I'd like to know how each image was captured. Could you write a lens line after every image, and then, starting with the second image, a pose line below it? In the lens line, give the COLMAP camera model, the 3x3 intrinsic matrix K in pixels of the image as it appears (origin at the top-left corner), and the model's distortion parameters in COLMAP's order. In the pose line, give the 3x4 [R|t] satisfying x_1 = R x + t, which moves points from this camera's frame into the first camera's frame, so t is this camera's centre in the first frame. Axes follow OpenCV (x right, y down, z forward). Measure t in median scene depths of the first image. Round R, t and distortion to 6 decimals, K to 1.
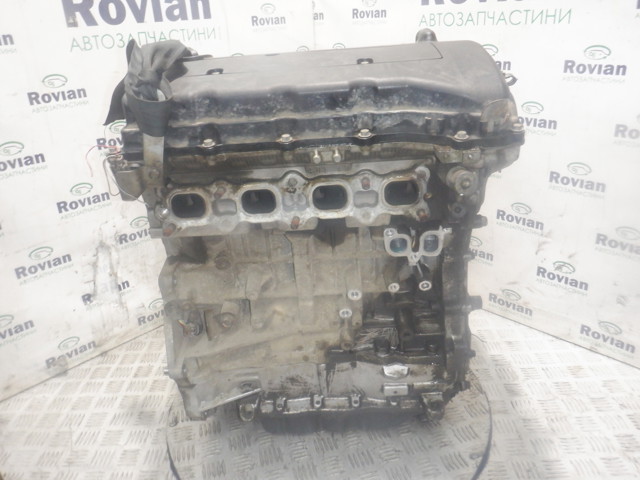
lens RADIAL K [[521.2, 0, 321.0], [0, 521.2, 241.3], [0, 0, 1]] dist [0.003019, -0.000866]
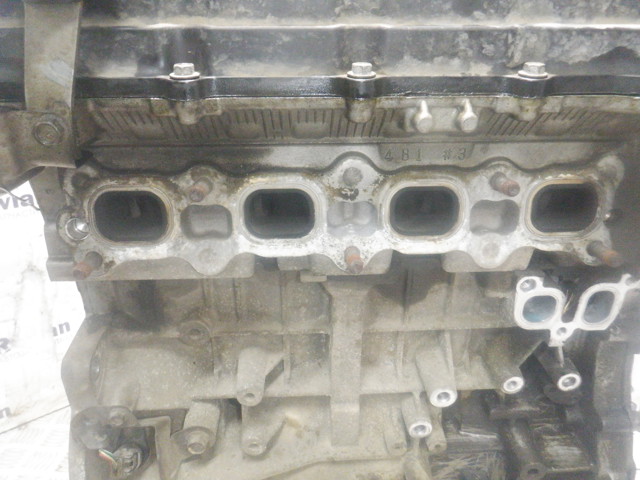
lens RADIAL K [[491.2, 0, 320.0], [0, 491.2, 240.0], [0, 0, 1]] dist [-0.007894, -0.002162]
pose [[0.994668, 0.037653, 0.096013, -0.125045], [-0.030210, 0.996509, -0.077823, -0.016963], [-0.098608, 0.074507, 0.992333, 0.542495]]
